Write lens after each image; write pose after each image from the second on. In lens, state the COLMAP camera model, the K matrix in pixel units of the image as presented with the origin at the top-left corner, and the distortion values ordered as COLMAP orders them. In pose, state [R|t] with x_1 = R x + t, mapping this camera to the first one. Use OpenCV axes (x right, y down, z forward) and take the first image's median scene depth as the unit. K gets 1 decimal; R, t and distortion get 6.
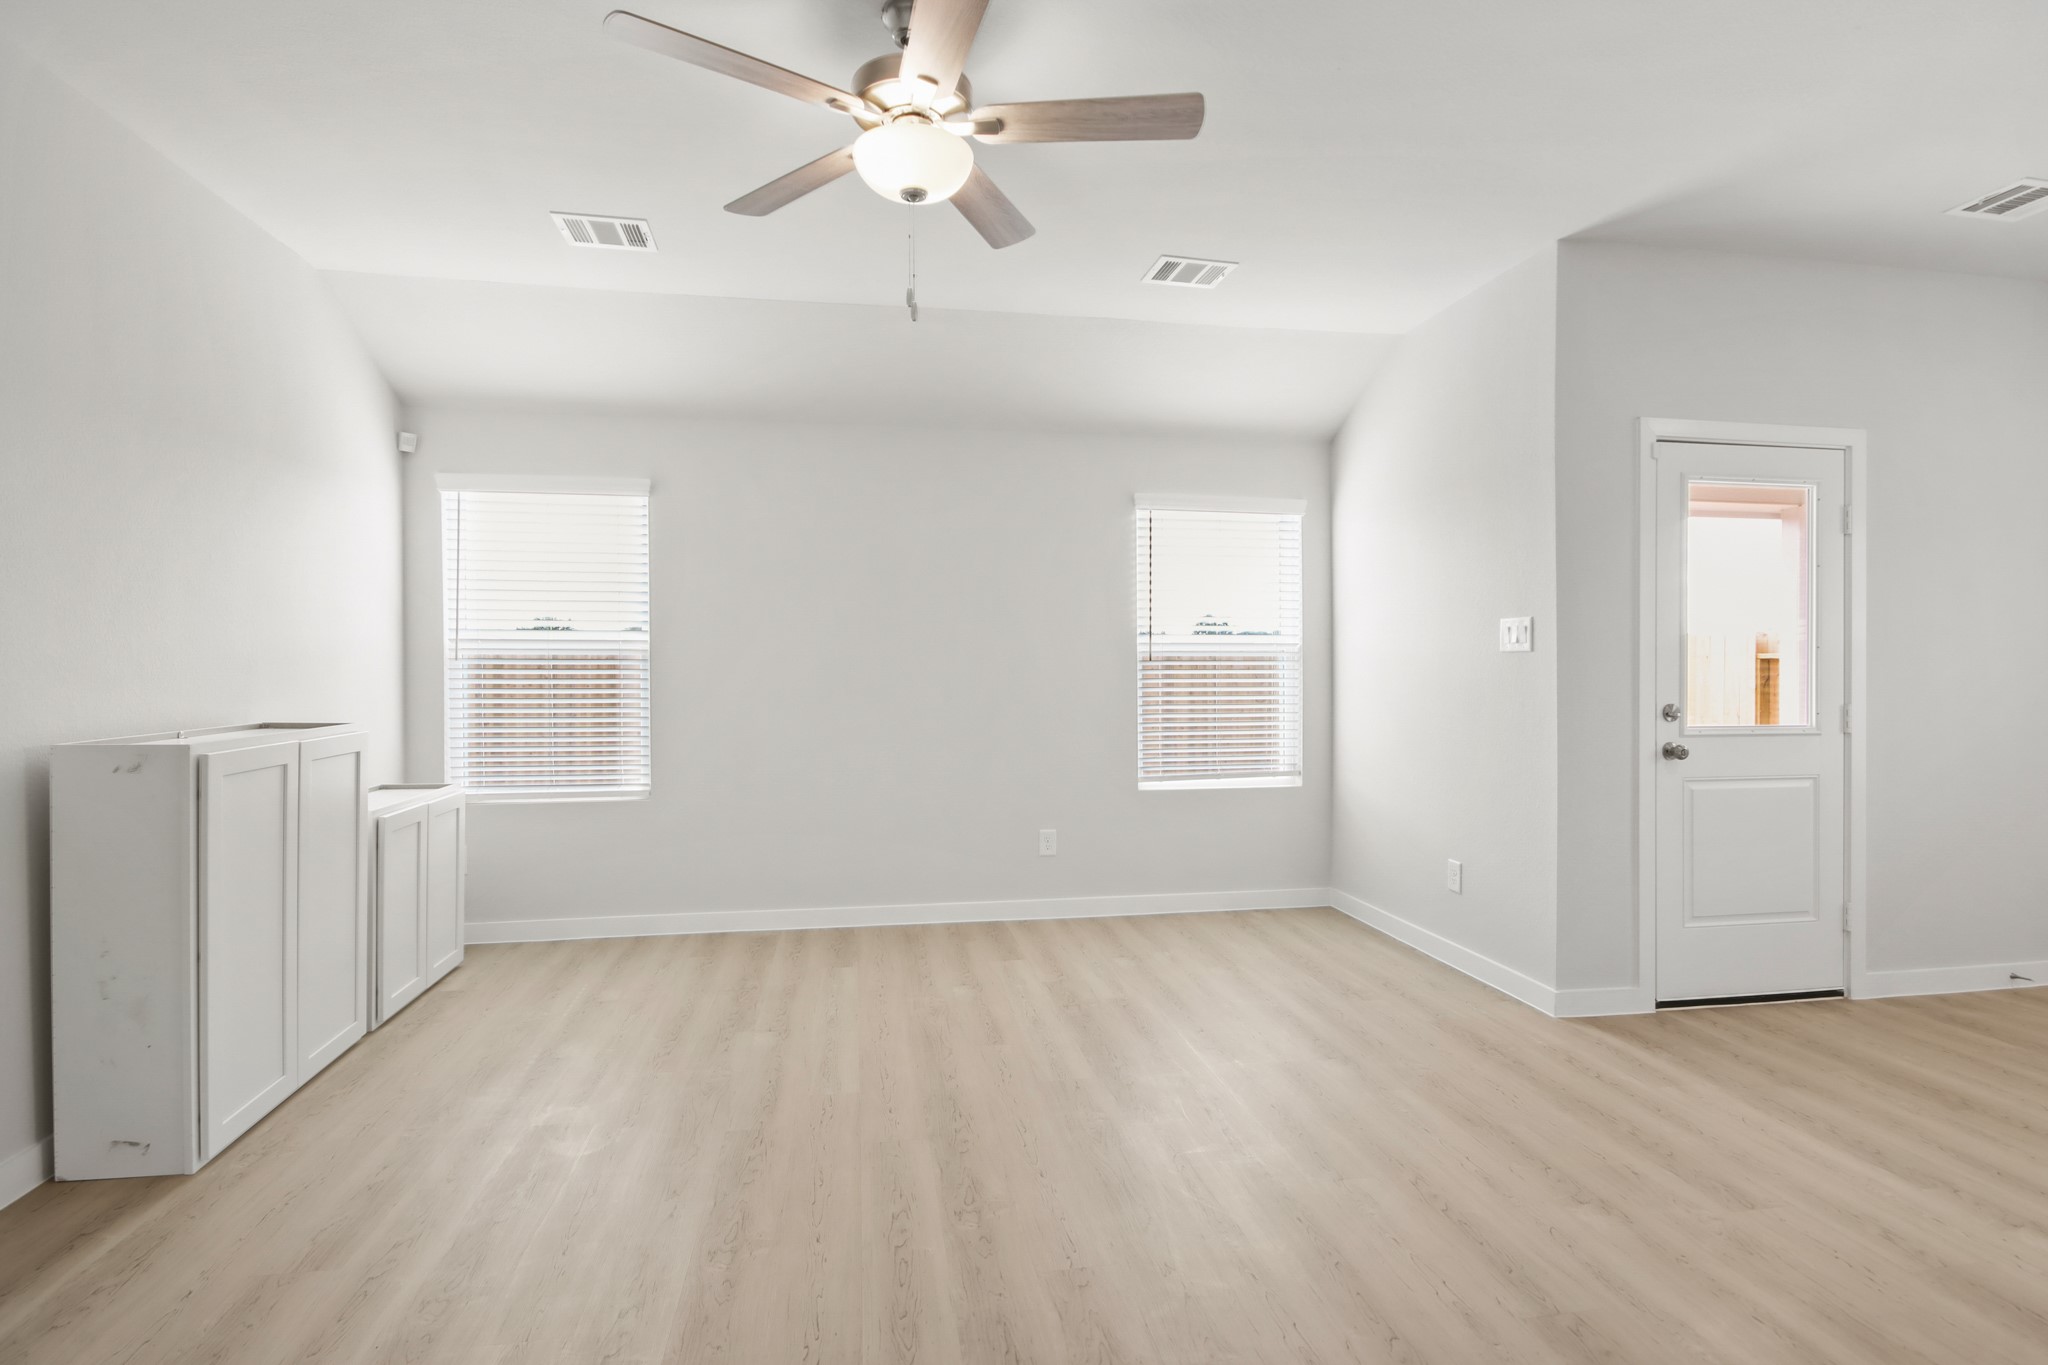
lens RADIAL K [[972.5, 0, 1024.0], [0, 972.5, 682.5], [0, 0, 1]] dist [0.001684, 0.000031]
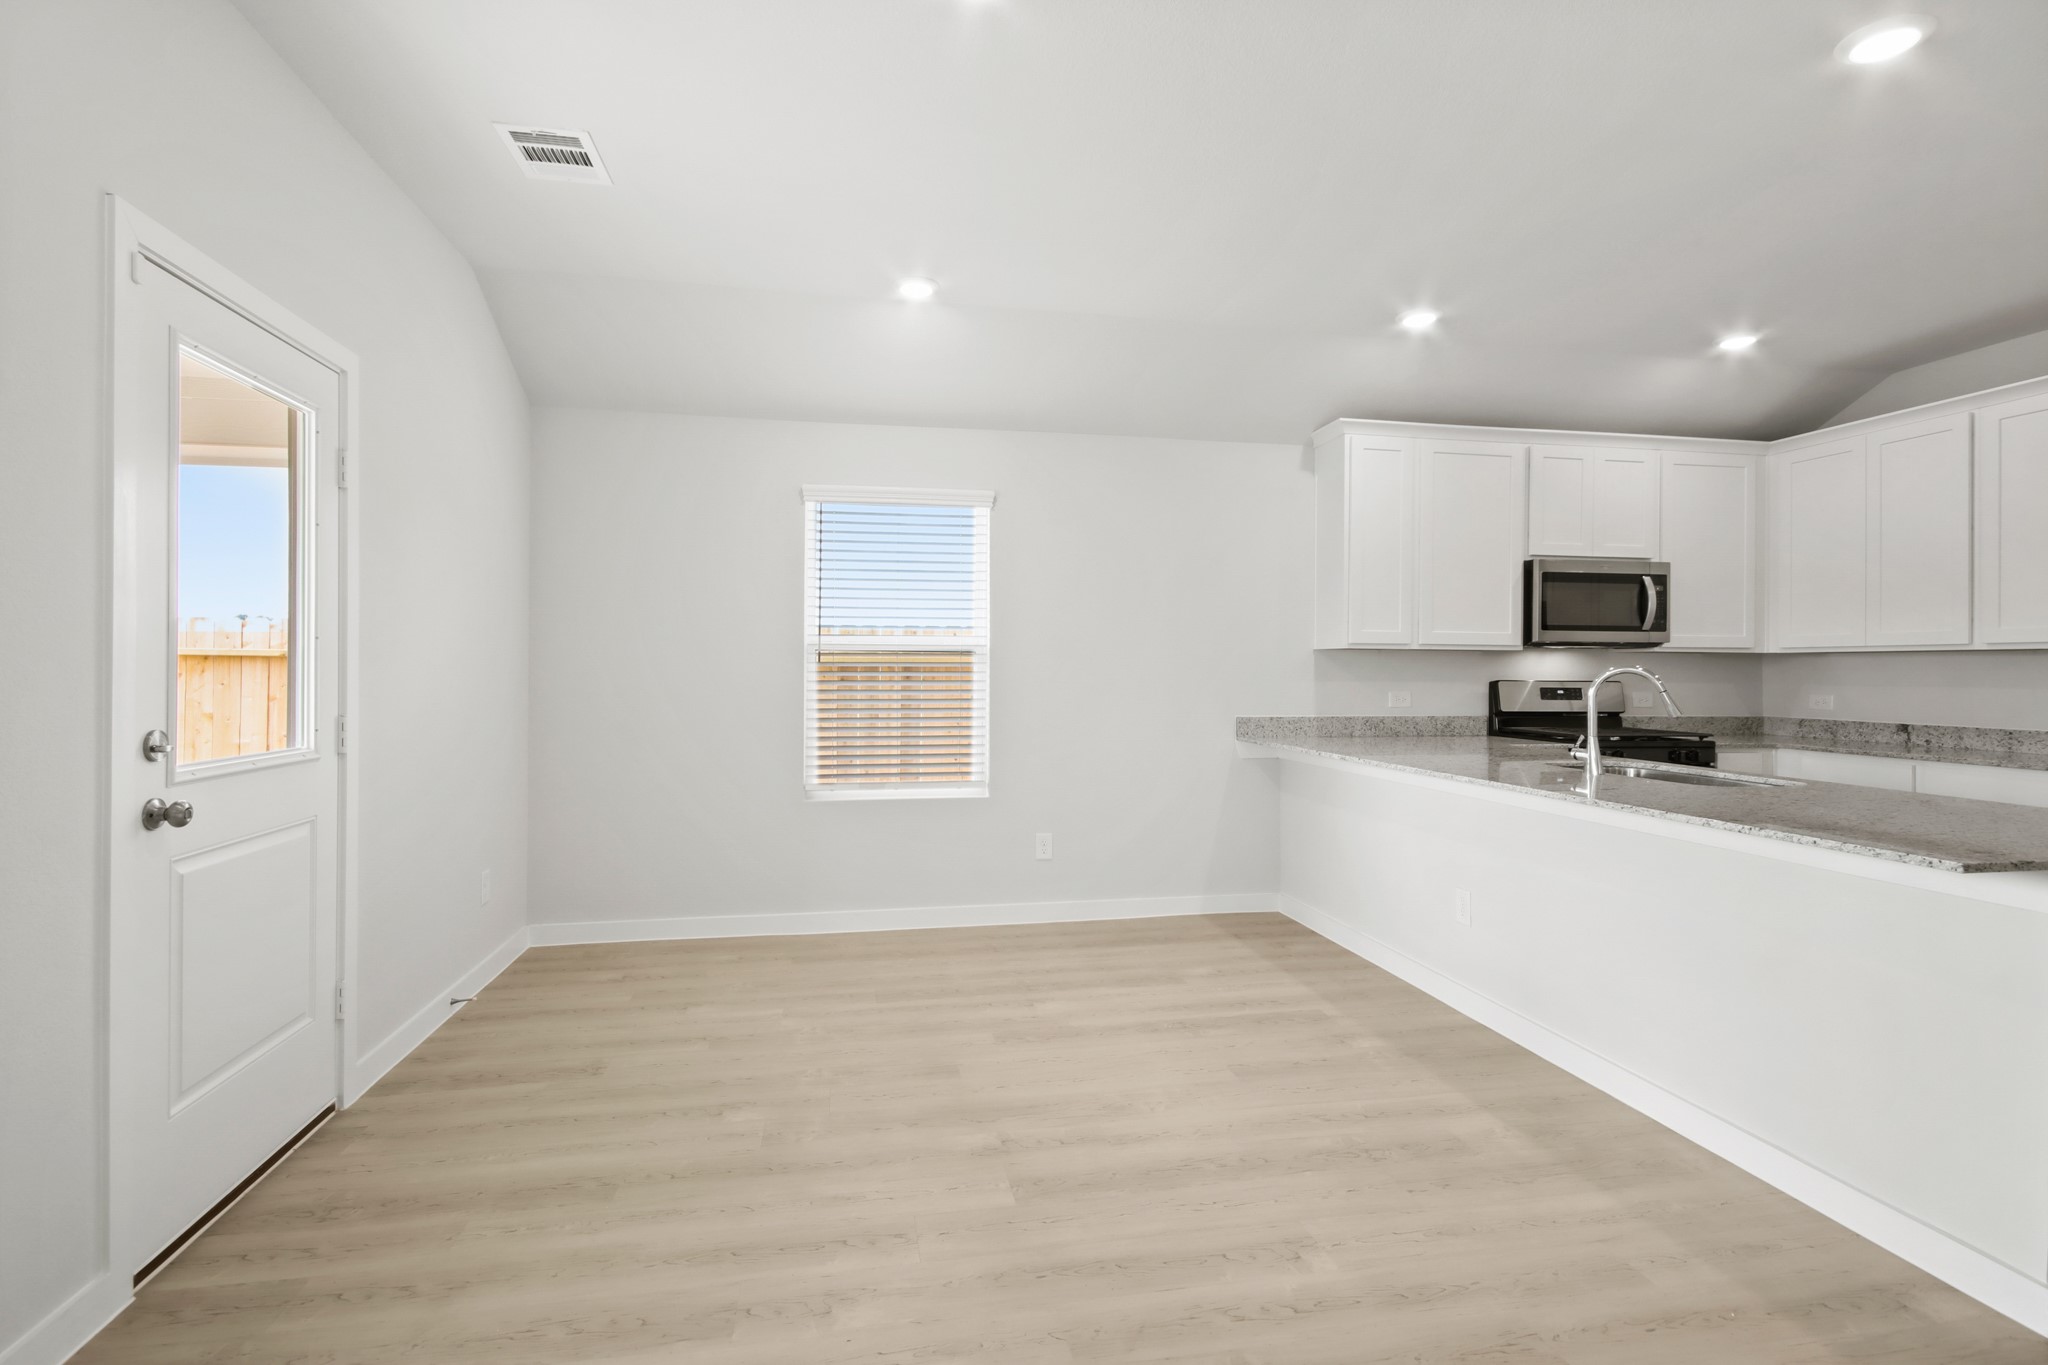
lens RADIAL K [[976.2, 0, 1020.1], [0, 976.2, 667.7], [0, 0, 1]] dist [0.021047, -0.000192]
pose [[-0.022216, 0.001192, 0.999752, 0.079724], [0.007284, 0.999973, -0.001031, -0.010064], [-0.999727, 0.007259, -0.022224, 0.513649]]
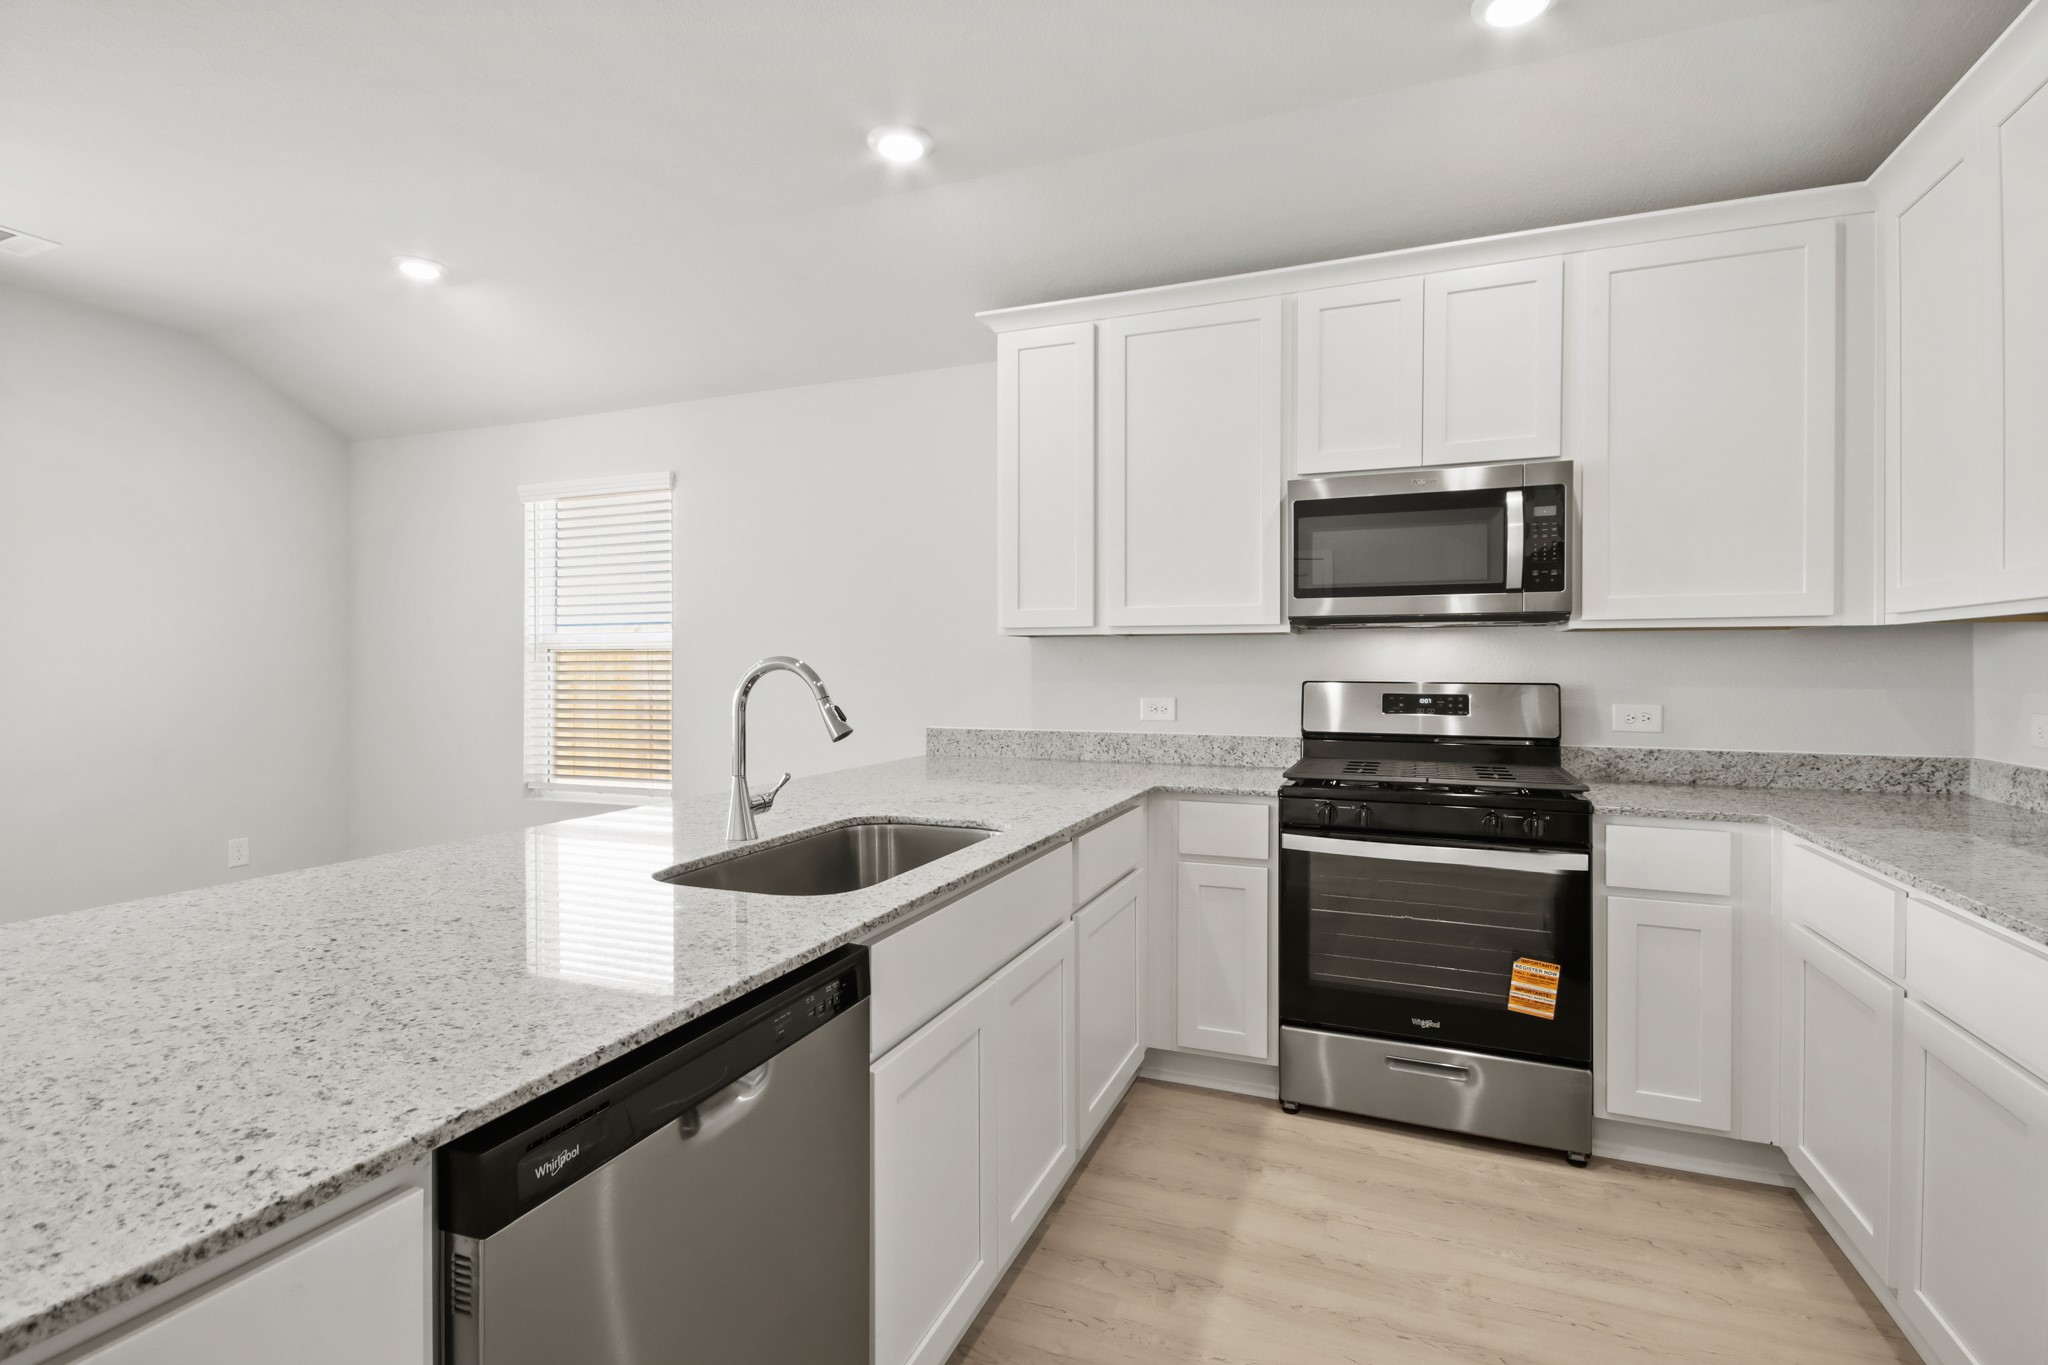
lens RADIAL K [[976.2, 0, 1020.1], [0, 976.2, 667.7], [0, 0, 1]] dist [0.021047, -0.000192]
pose [[0.504166, 0.000568, 0.863607, 0.599846], [0.009558, 0.999935, -0.006237, 0.003026], [-0.863554, 0.011399, 0.504128, -0.441359]]
